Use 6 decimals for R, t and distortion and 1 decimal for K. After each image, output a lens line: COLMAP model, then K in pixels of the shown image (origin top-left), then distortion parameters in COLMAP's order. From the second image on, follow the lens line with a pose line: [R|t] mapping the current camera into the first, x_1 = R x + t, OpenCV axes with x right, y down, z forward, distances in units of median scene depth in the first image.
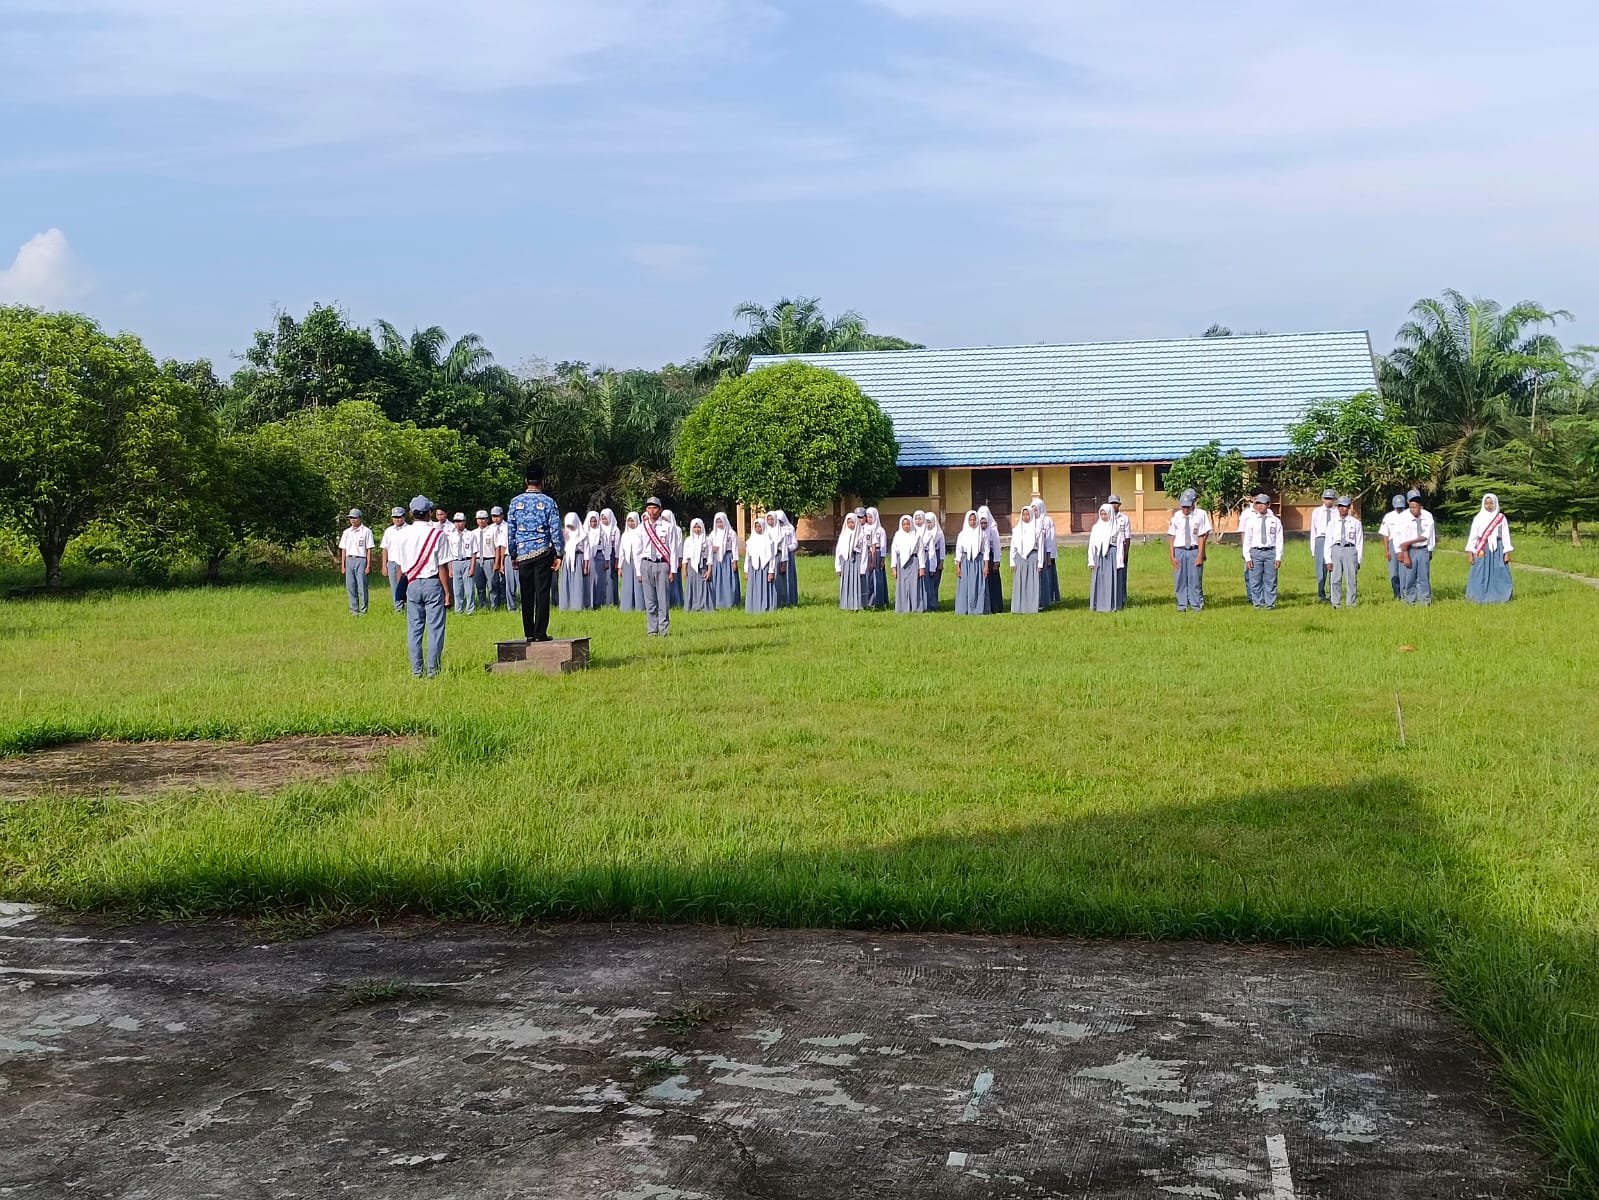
lens RADIAL K [[1880.5, 0, 787.2], [0, 1880.5, 611.8], [0, 0, 1]] dist [0.086016, 0.000000]
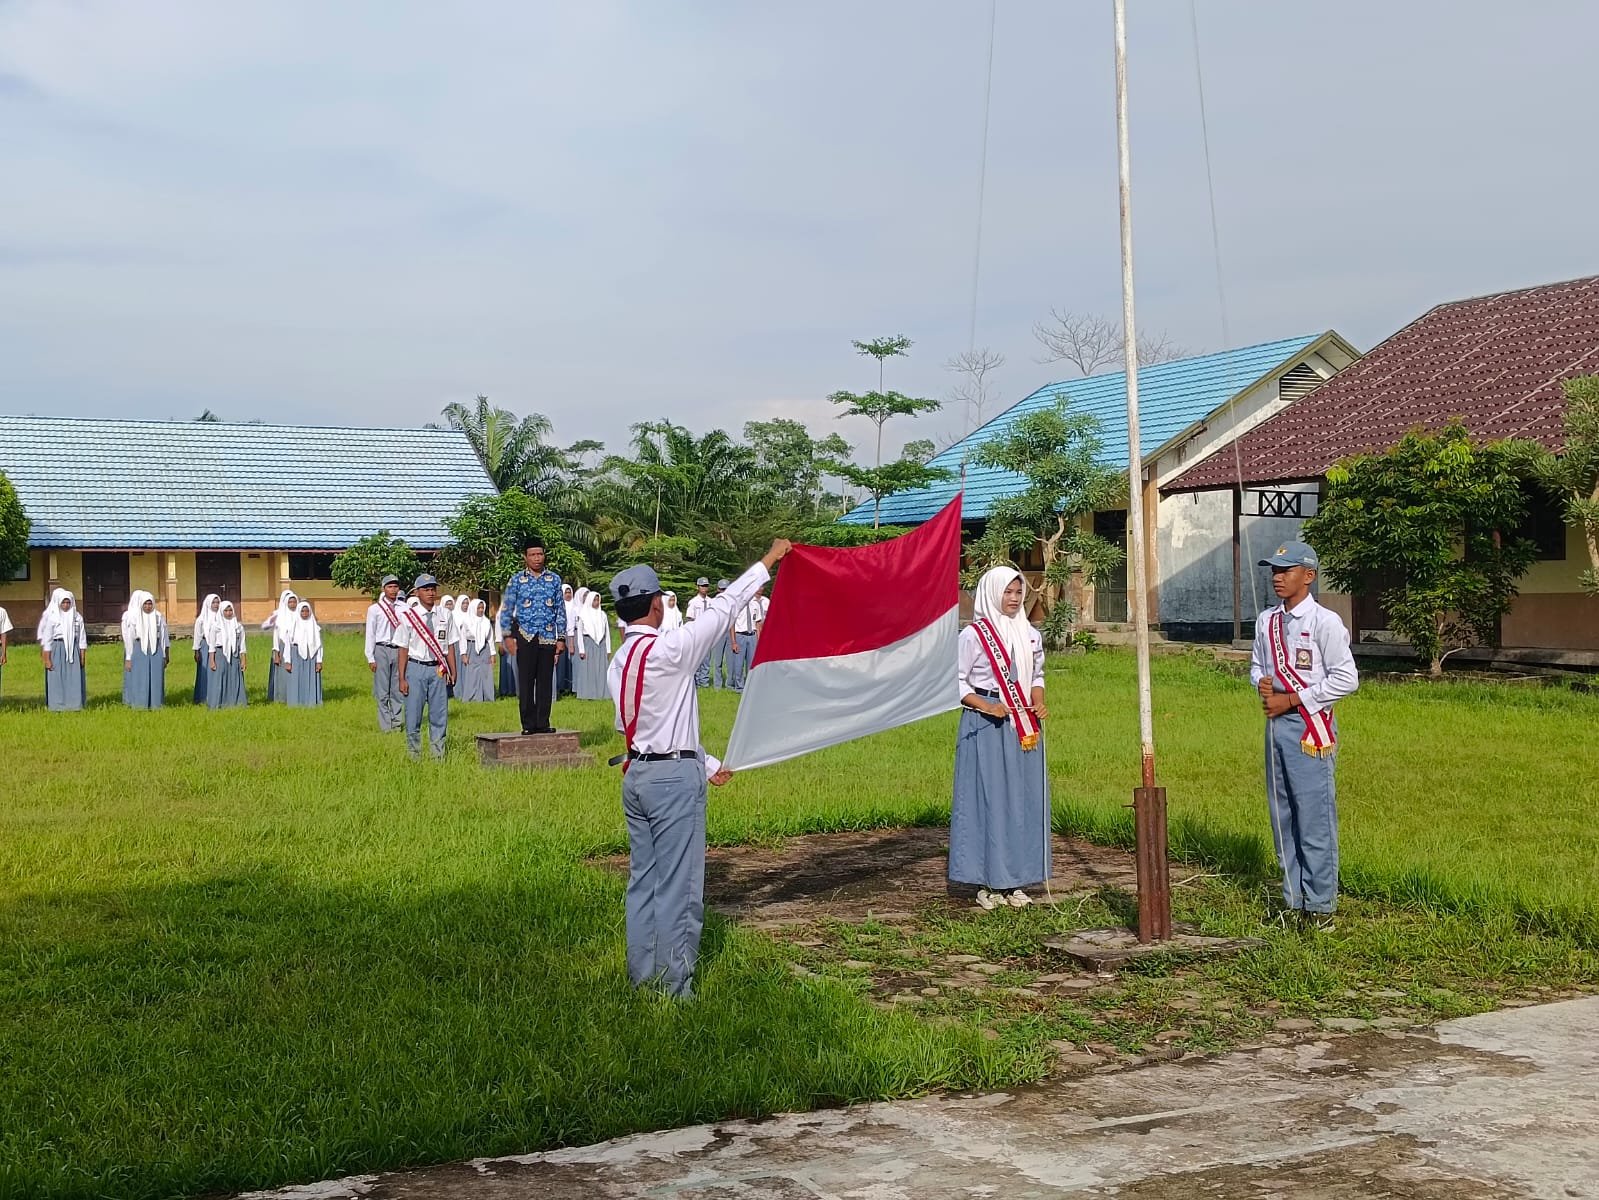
lens RADIAL K [[1880.5, 0, 792.5], [0, 1880.5, 620.7], [0, 0, 1]] dist [0.086016, 0.000000]
pose [[0.801593, 0.003636, 0.597858, -0.196254], [0.023177, 0.999041, -0.037152, -0.000677], [-0.597420, 0.043637, 0.800740, 0.071684]]
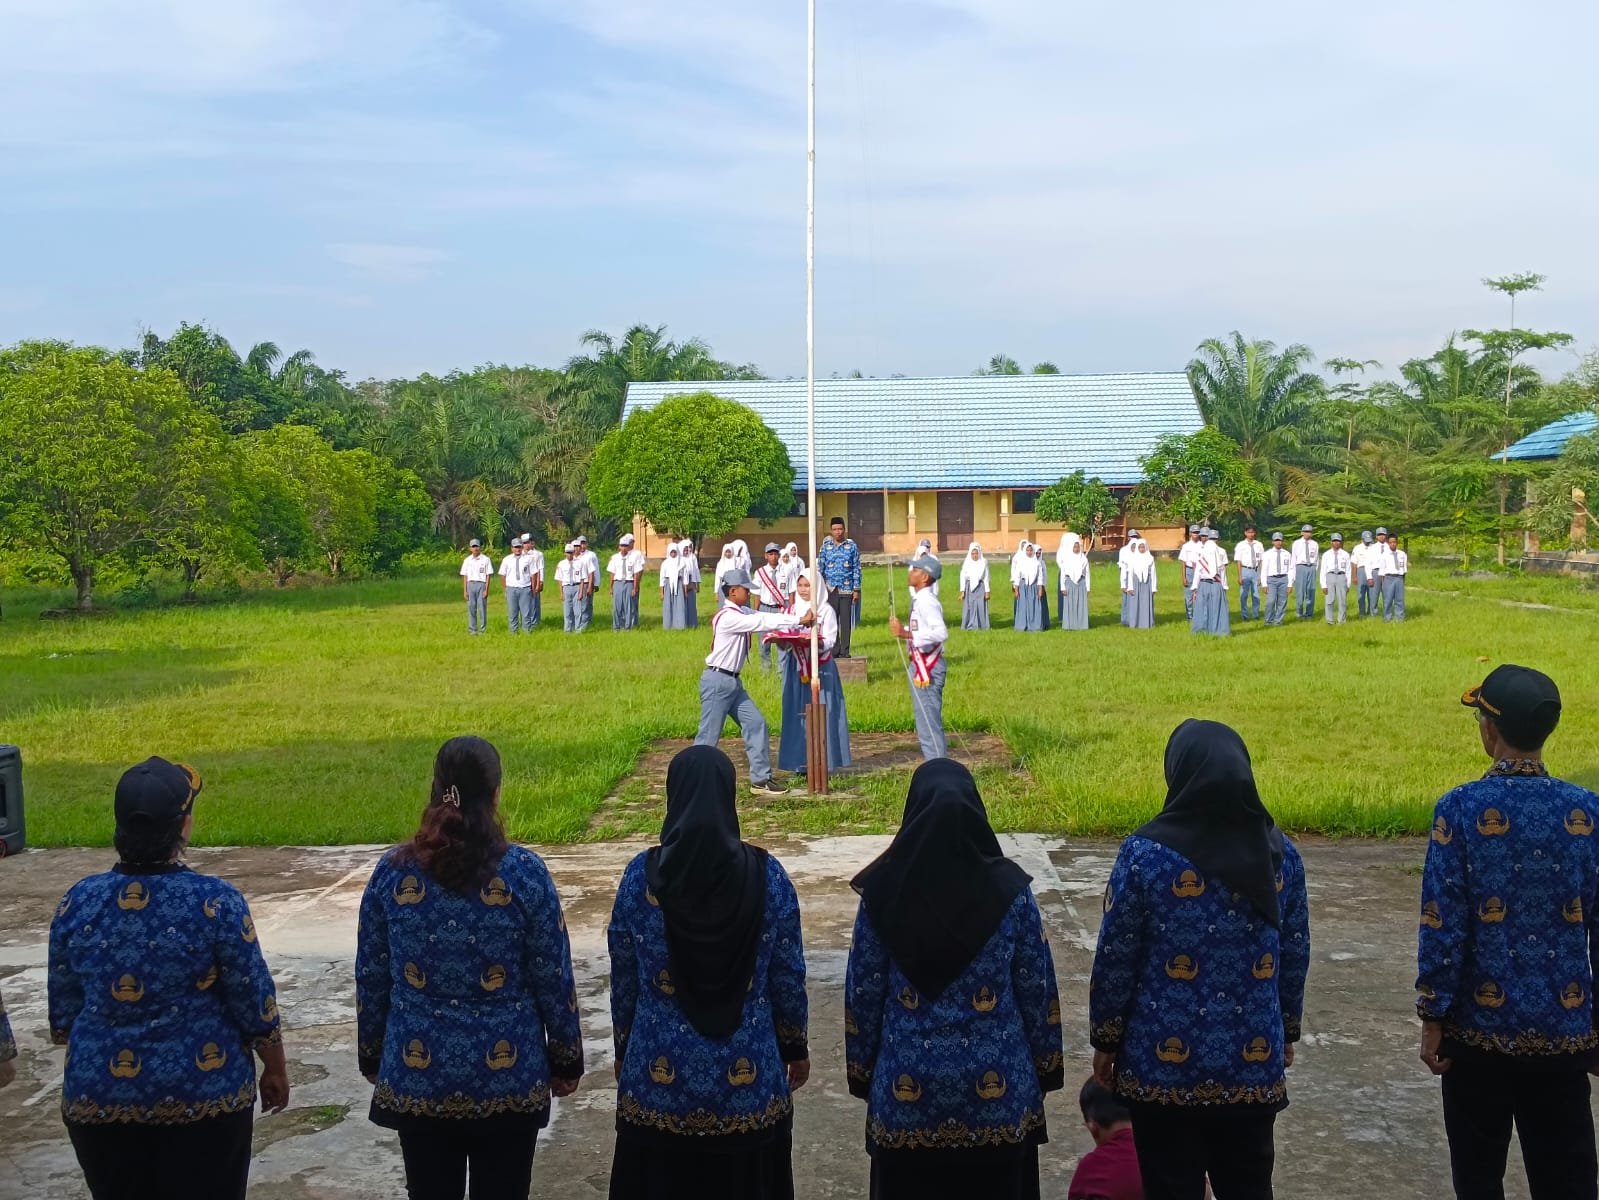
lens RADIAL K [[1880.5, 0, 794.5], [0, 1880.5, 614.2], [0, 0, 1]] dist [0.086016, 0.000000]
pose [[0.986162, -0.004814, 0.165715, -0.125956], [0.005152, 0.999985, -0.001610, -0.004049], [-0.165705, 0.002441, 0.986172, -0.075006]]
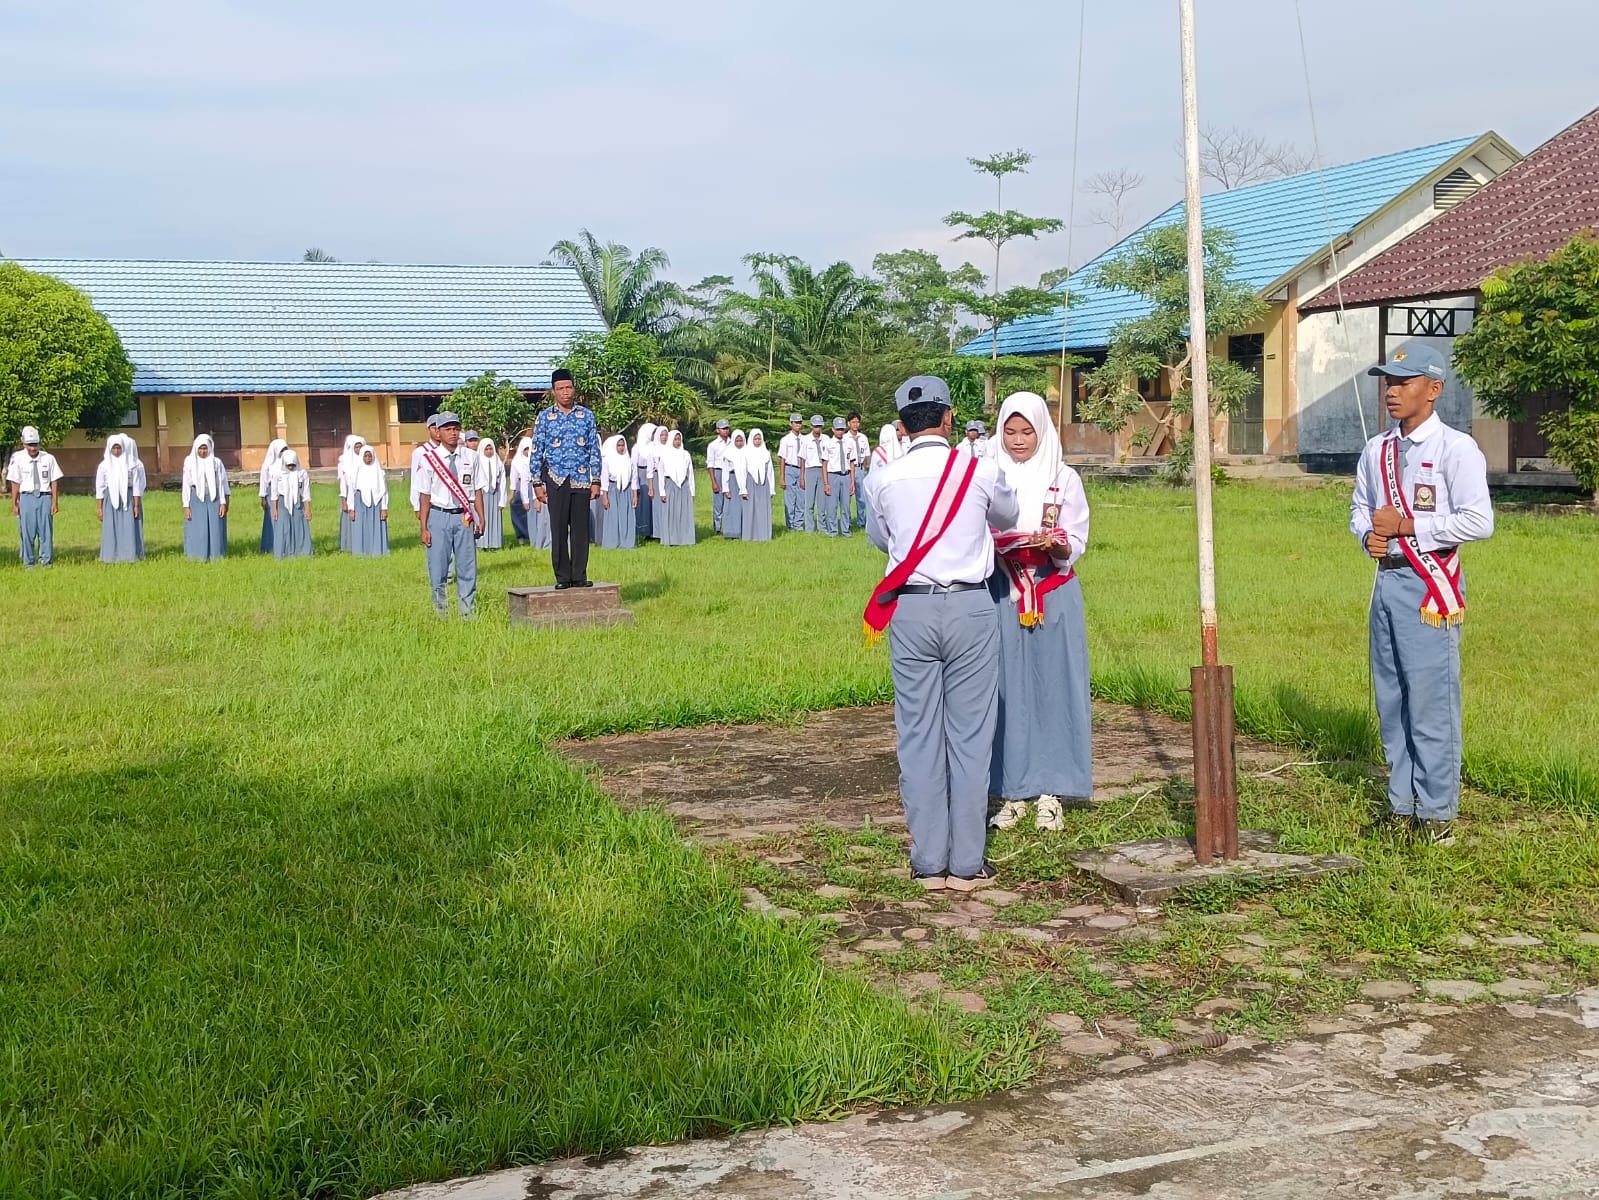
lens RADIAL K [[1880.5, 0, 806.3], [0, 1880.5, 610.9], [0, 0, 1]] dist [0.086016, 0.000000]
pose [[0.840347, -0.051292, 0.539617, -0.166599], [0.034529, 0.998556, 0.041142, -0.001485], [-0.540948, -0.015941, 0.840905, 0.091478]]
